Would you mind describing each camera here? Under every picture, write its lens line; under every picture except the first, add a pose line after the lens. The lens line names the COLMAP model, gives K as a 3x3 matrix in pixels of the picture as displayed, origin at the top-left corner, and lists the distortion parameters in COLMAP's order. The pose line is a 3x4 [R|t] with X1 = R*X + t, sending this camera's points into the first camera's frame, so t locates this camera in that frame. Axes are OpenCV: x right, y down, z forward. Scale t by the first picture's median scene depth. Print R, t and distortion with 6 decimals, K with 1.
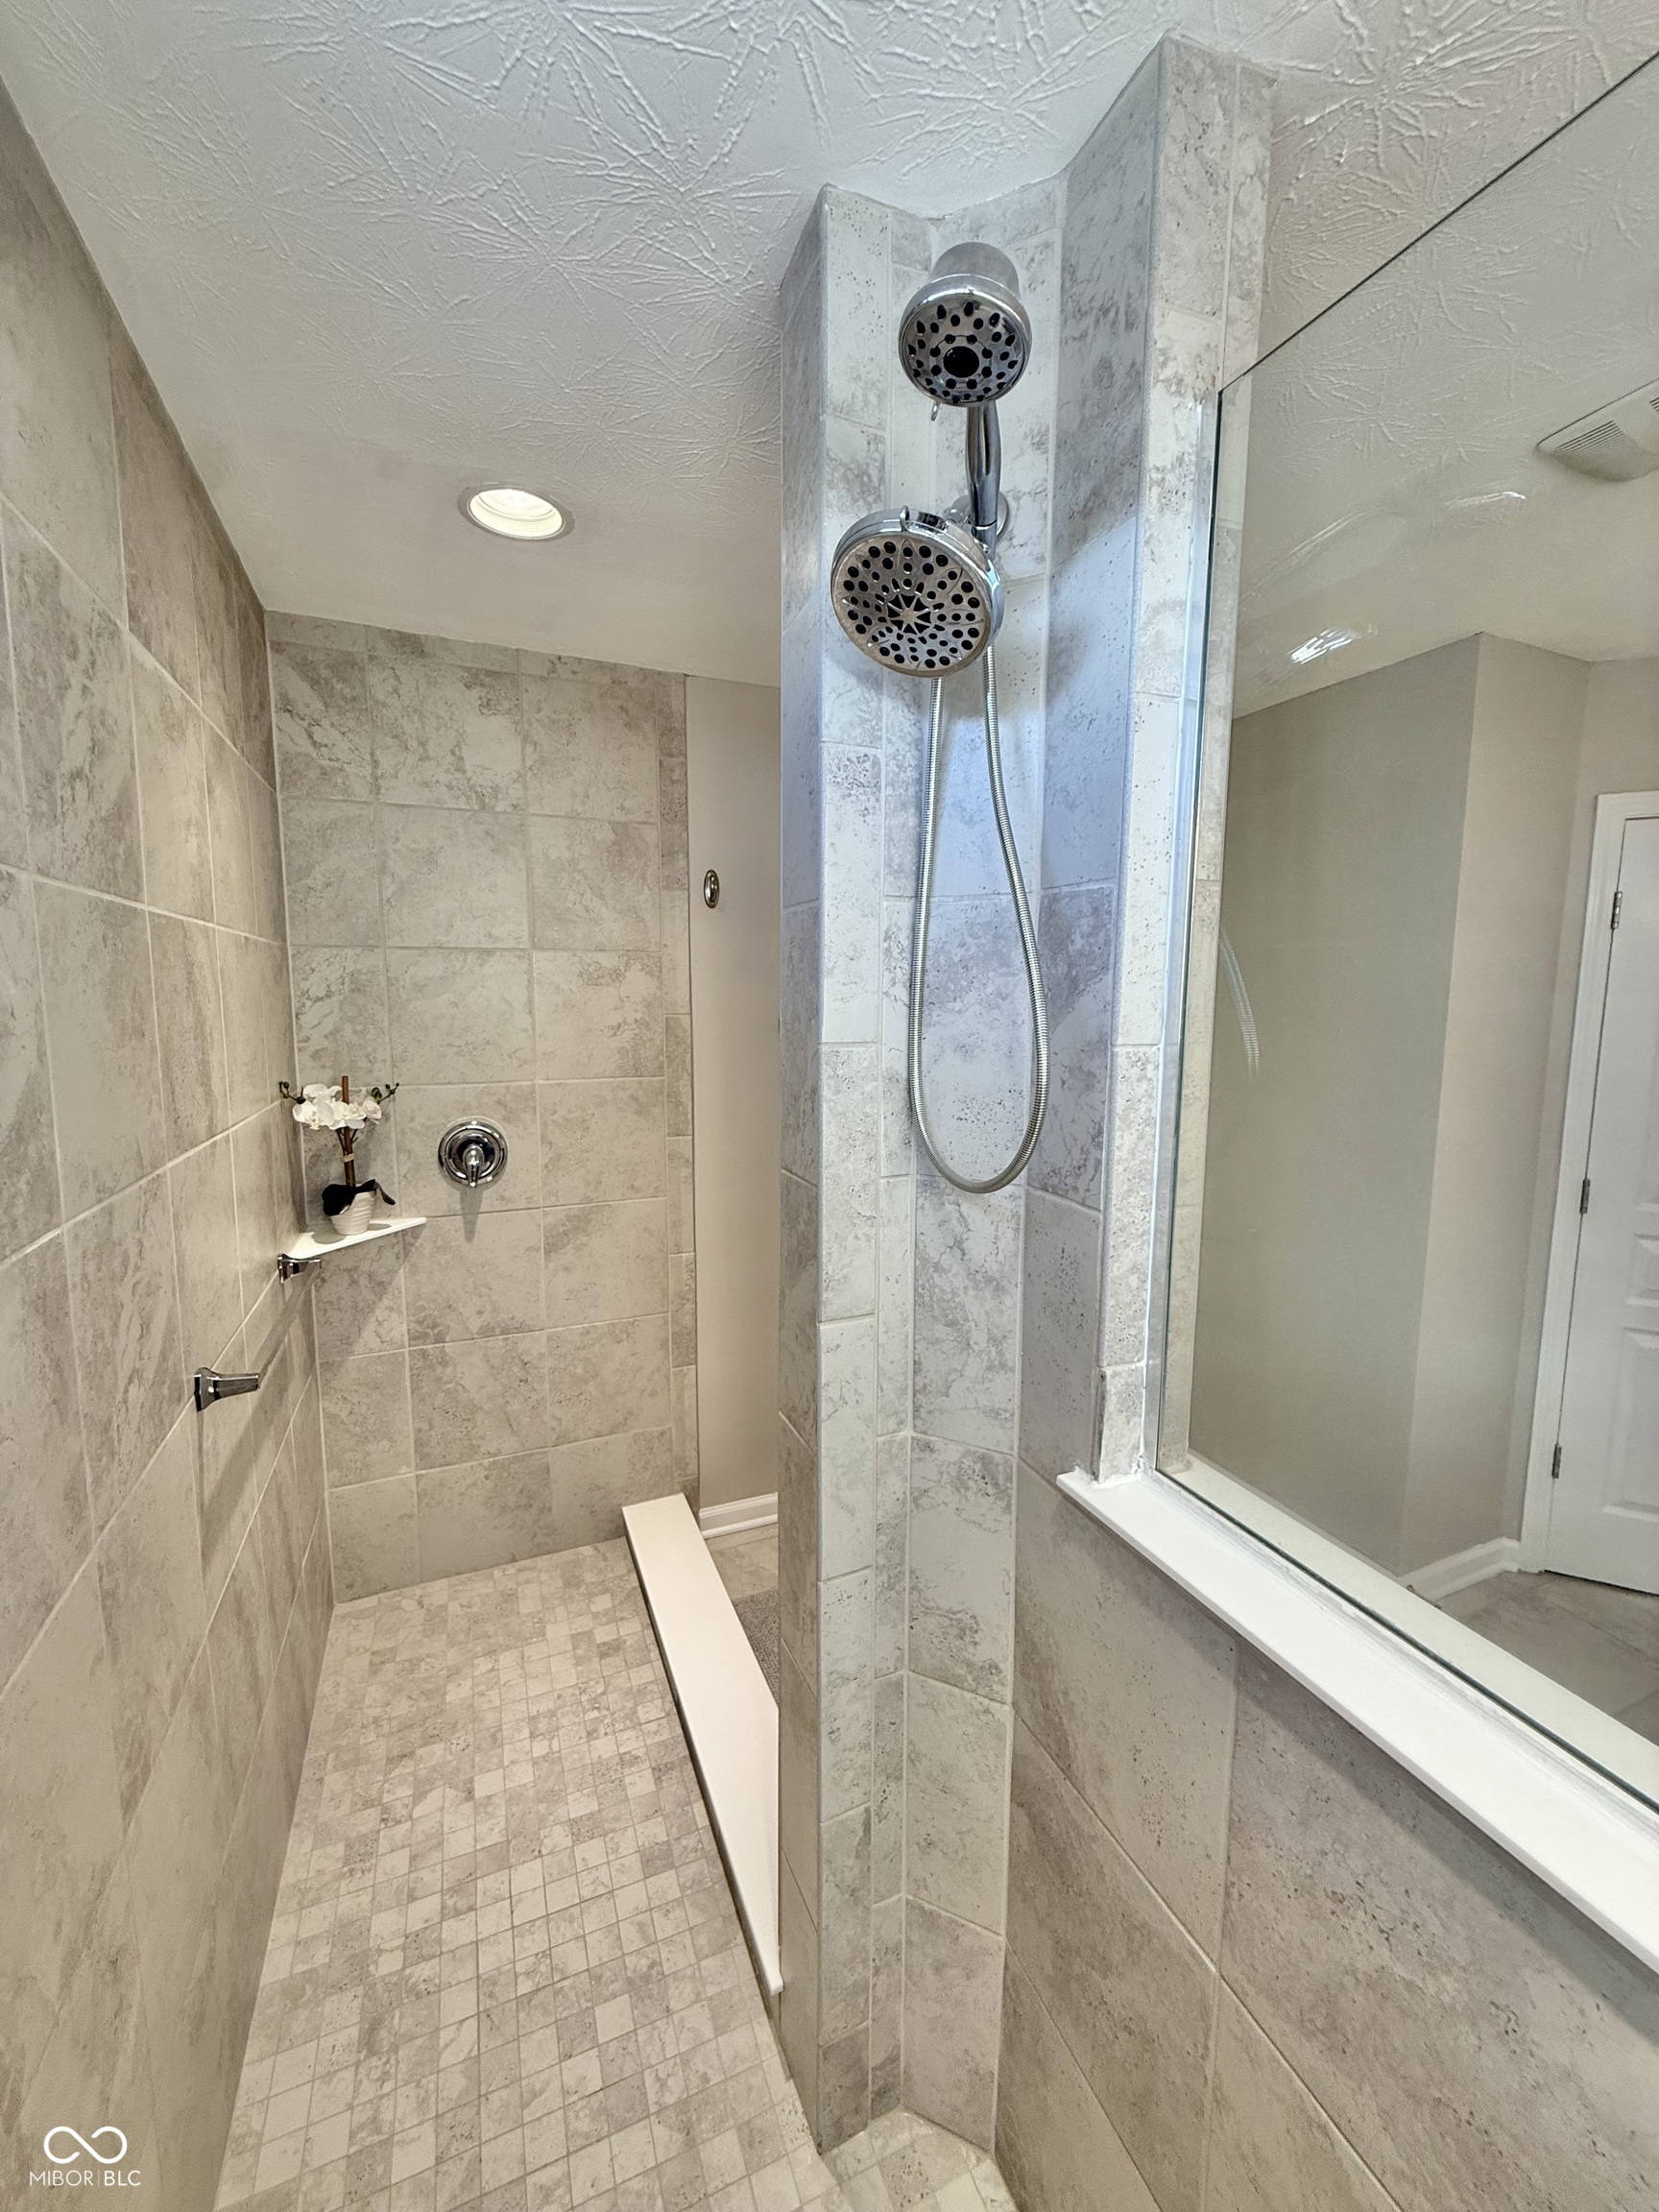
lens RADIAL K [[881.8, 0, 828.3], [0, 881.8, 1100.7], [0, 0, 1]] dist [-0.000069, -0.000092]
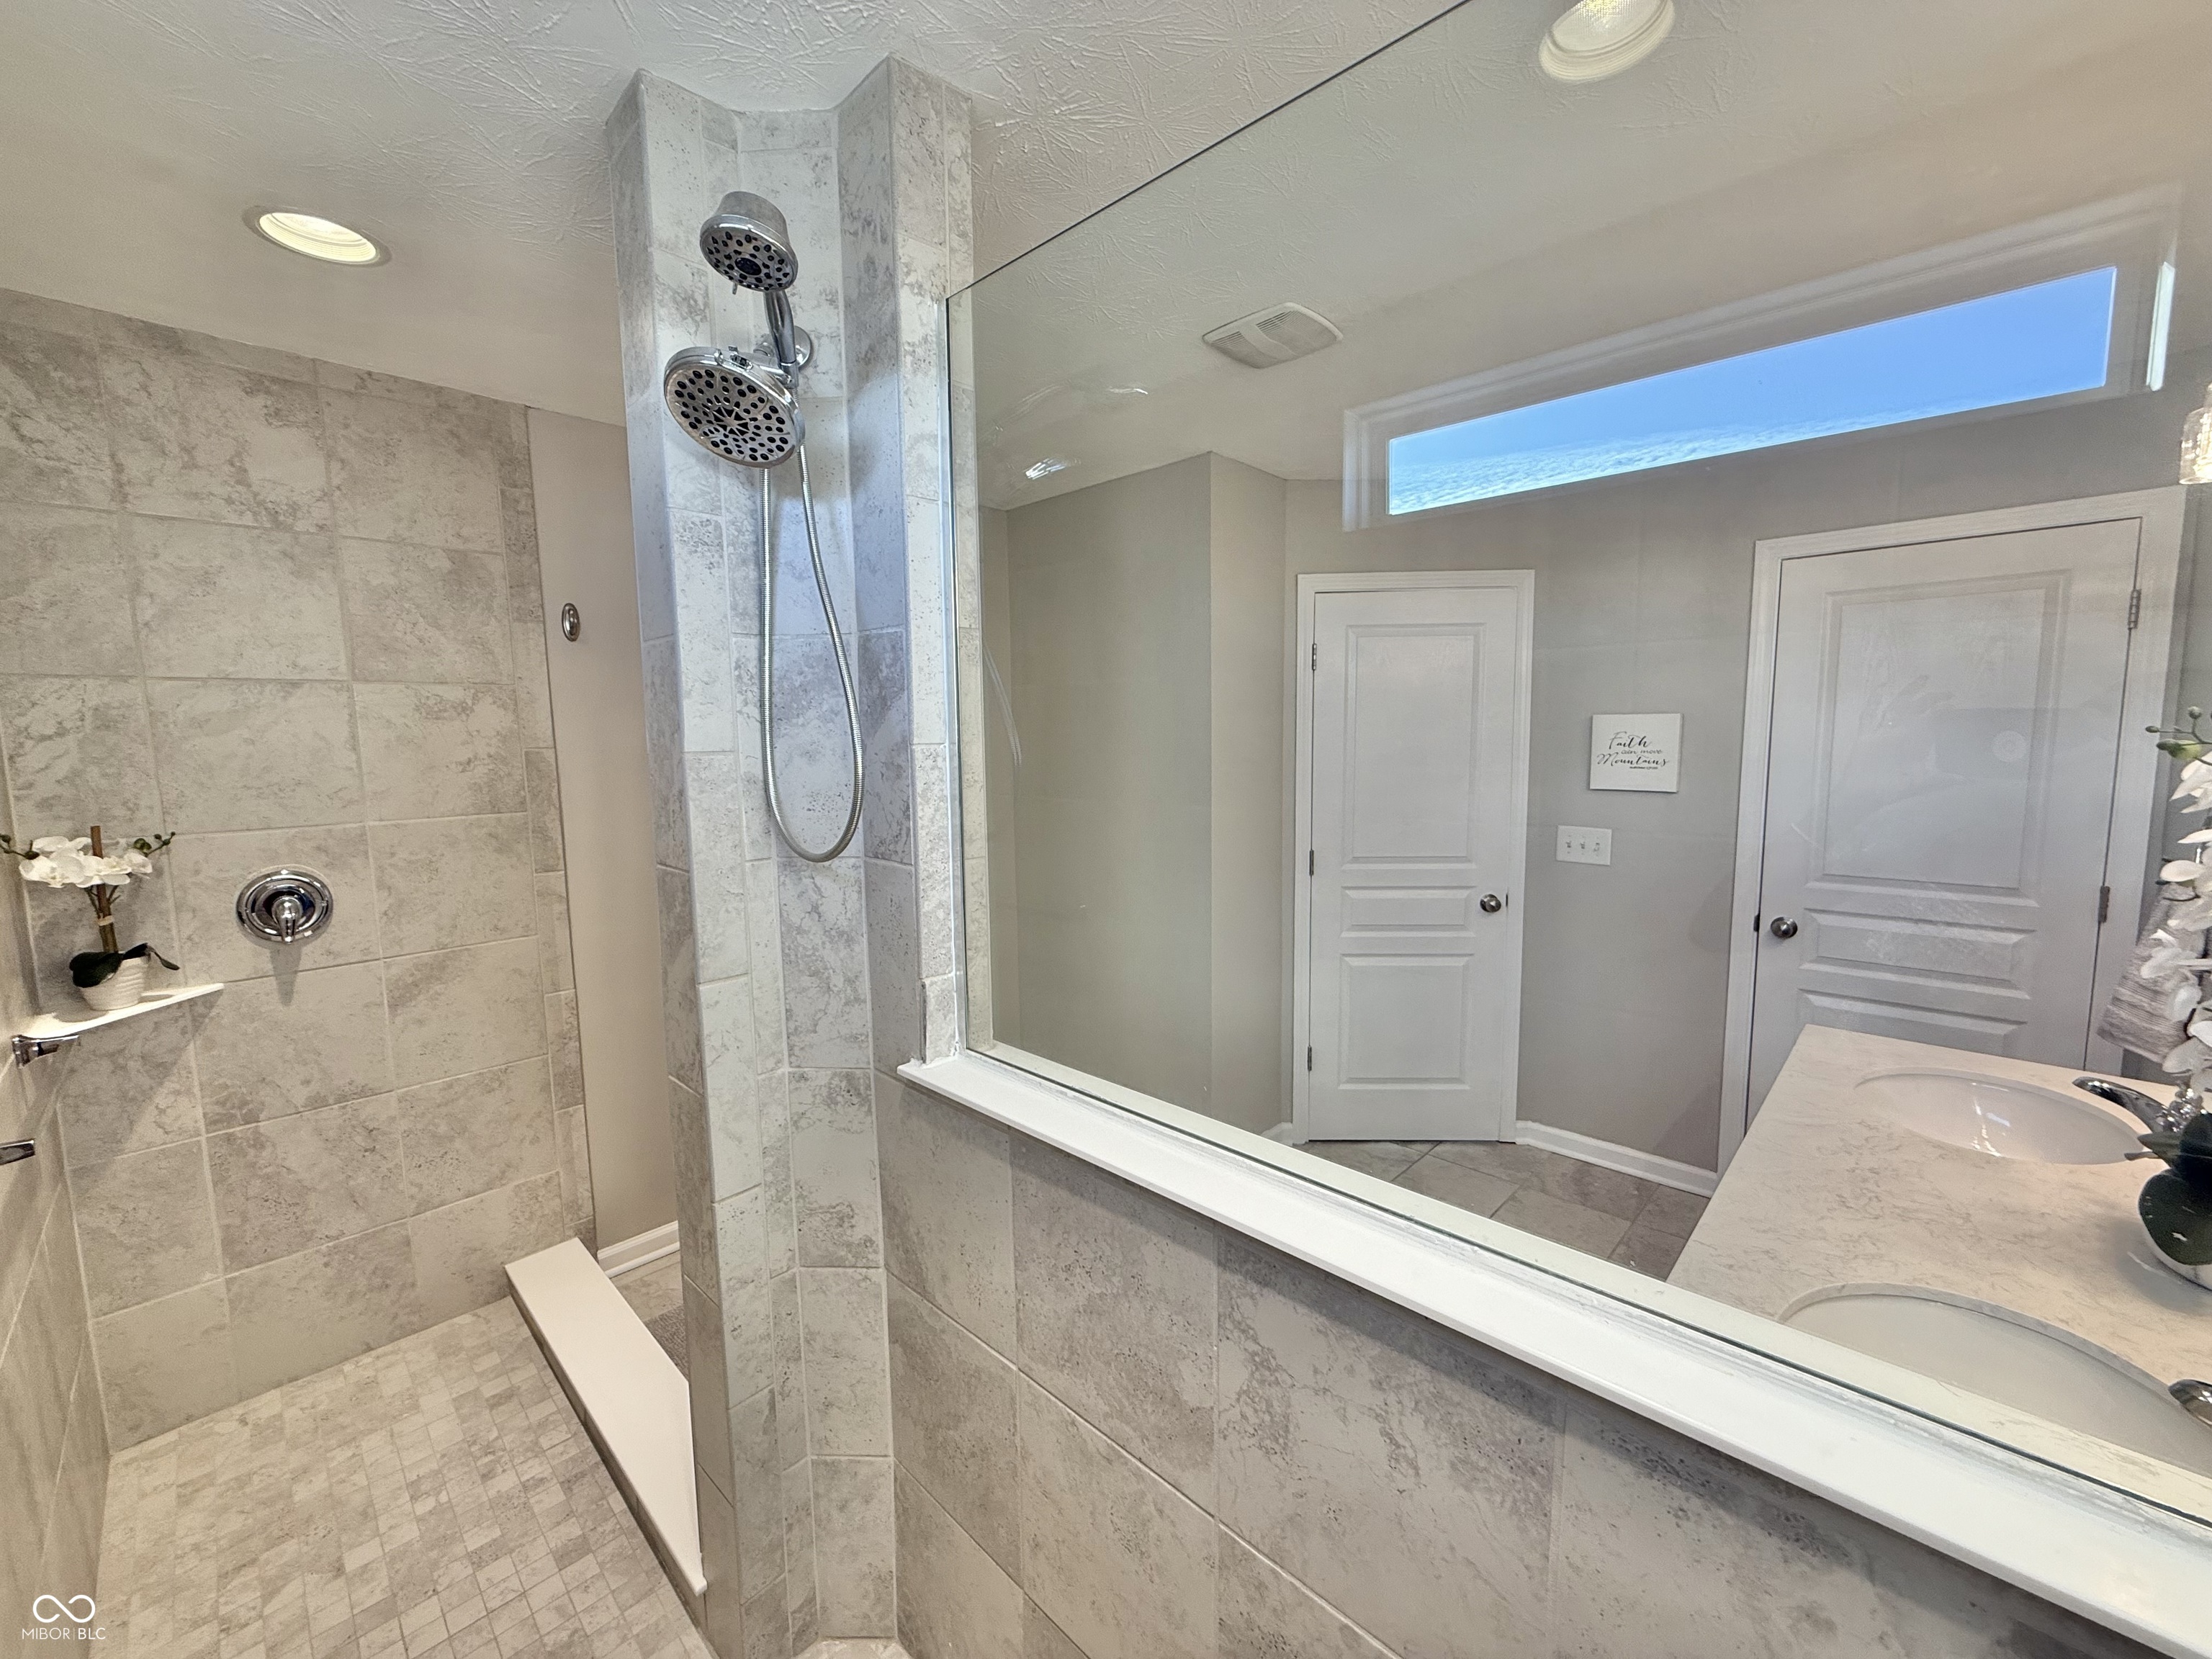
lens RADIAL K [[881.8, 0, 1100.9], [0, 881.8, 828.3], [0, 0, 1]] dist [-0.000069, -0.000092]
pose [[0.919667, -0.060459, 0.388017, 0.037090], [0.065944, 0.997823, -0.000823, 0.068785], [-0.387122, 0.026344, 0.921652, -0.302352]]
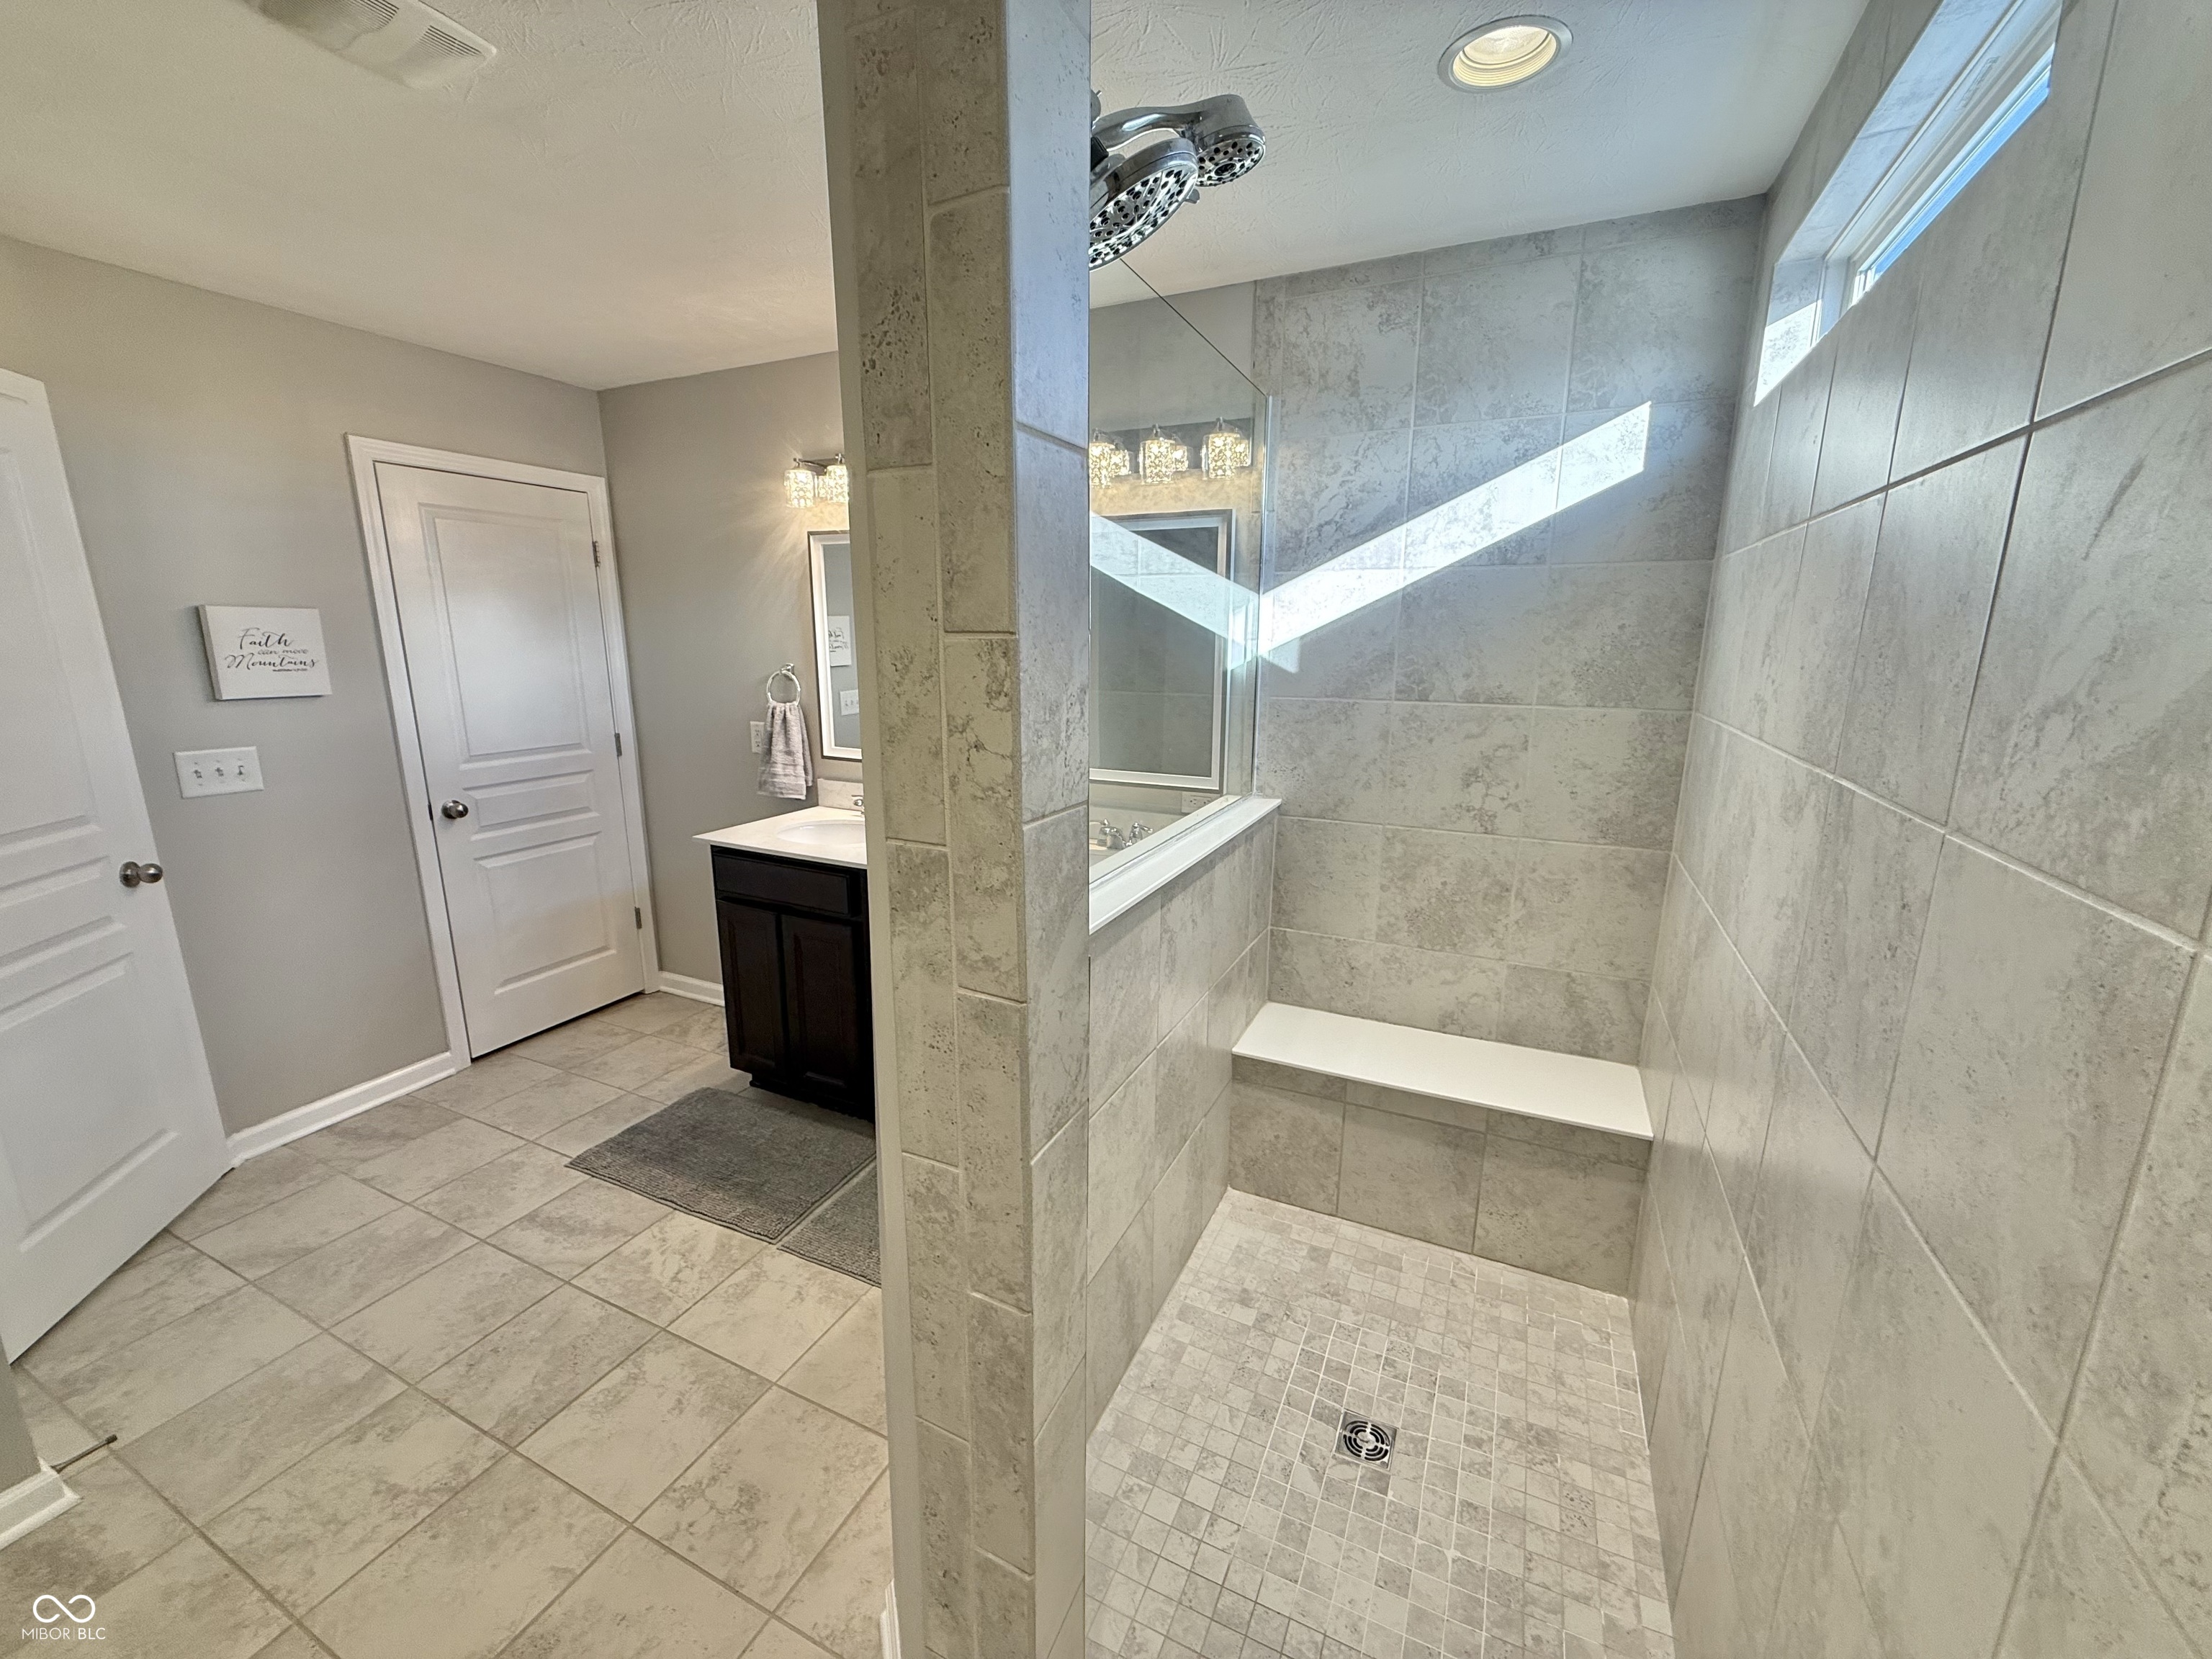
lens RADIAL K [[889.6, 0, 1101.7], [0, 889.6, 830.7], [0, 0, 1]] dist [-0.000340, -0.000097]
pose [[-0.665377, -0.171081, 0.726639, -0.594133], [0.080600, 0.951231, 0.297764, -0.117326], [-0.742144, 0.256693, -0.619138, 1.357889]]
